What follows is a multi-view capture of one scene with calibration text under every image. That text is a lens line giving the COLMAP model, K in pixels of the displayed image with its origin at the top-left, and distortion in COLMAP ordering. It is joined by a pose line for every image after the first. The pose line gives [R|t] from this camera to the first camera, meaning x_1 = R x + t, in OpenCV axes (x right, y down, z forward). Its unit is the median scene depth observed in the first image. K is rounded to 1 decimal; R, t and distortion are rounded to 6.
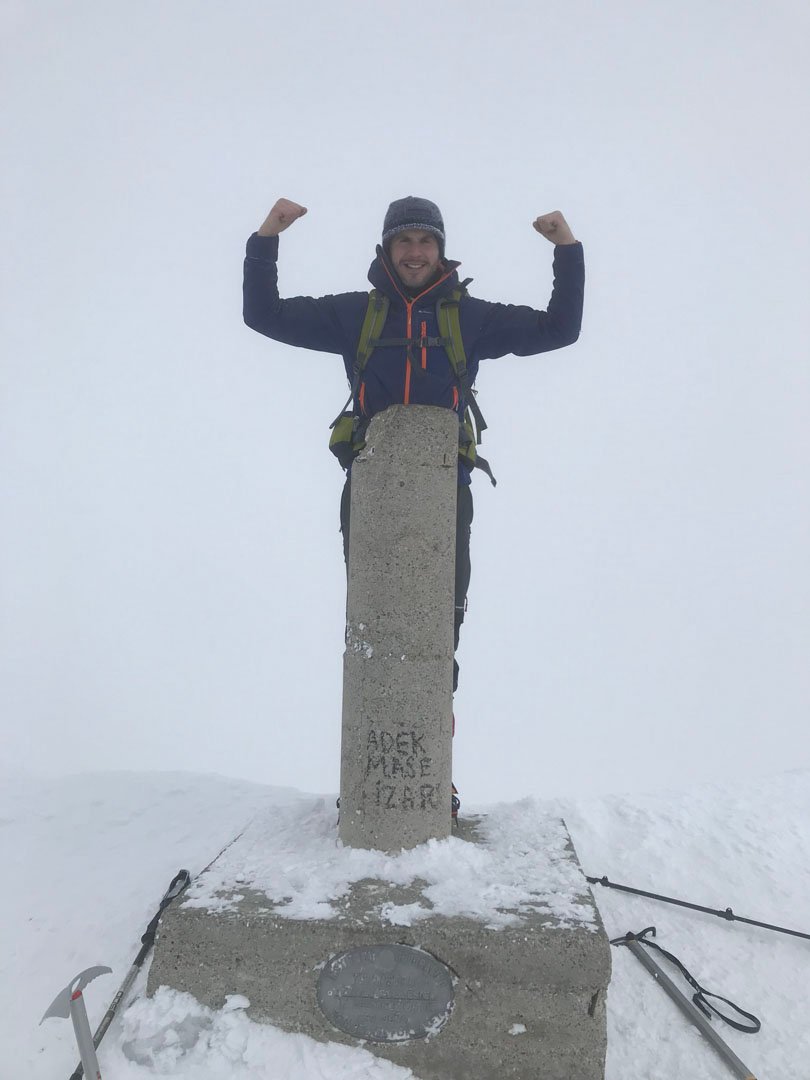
lens RADIAL K [[860.1, 0, 405.0], [0, 860.1, 540.0], [0, 0, 1]] dist [0.004075, -0.010960]
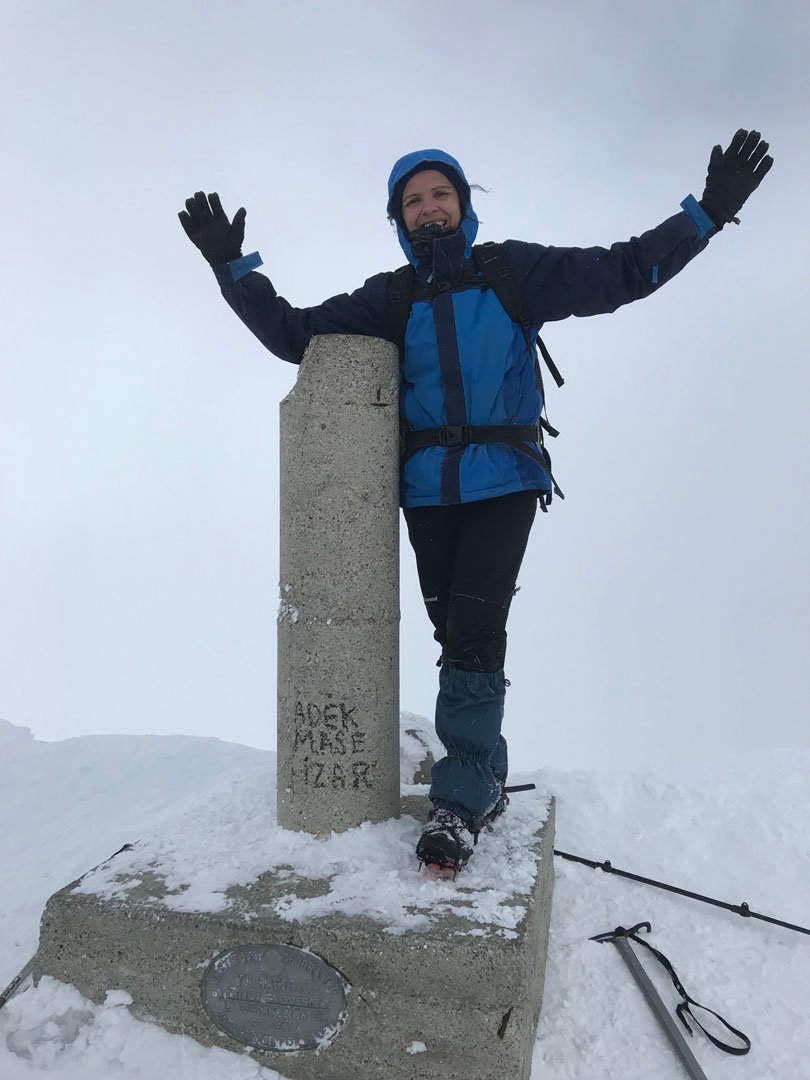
lens RADIAL K [[860.1, 0, 405.0], [0, 860.1, 540.0], [0, 0, 1]] dist [0.004075, -0.010960]
pose [[0.989344, -0.020232, -0.144183, 0.228924], [0.027800, 0.998328, 0.050675, 0.009942], [0.142917, -0.054143, 0.988253, 0.148227]]
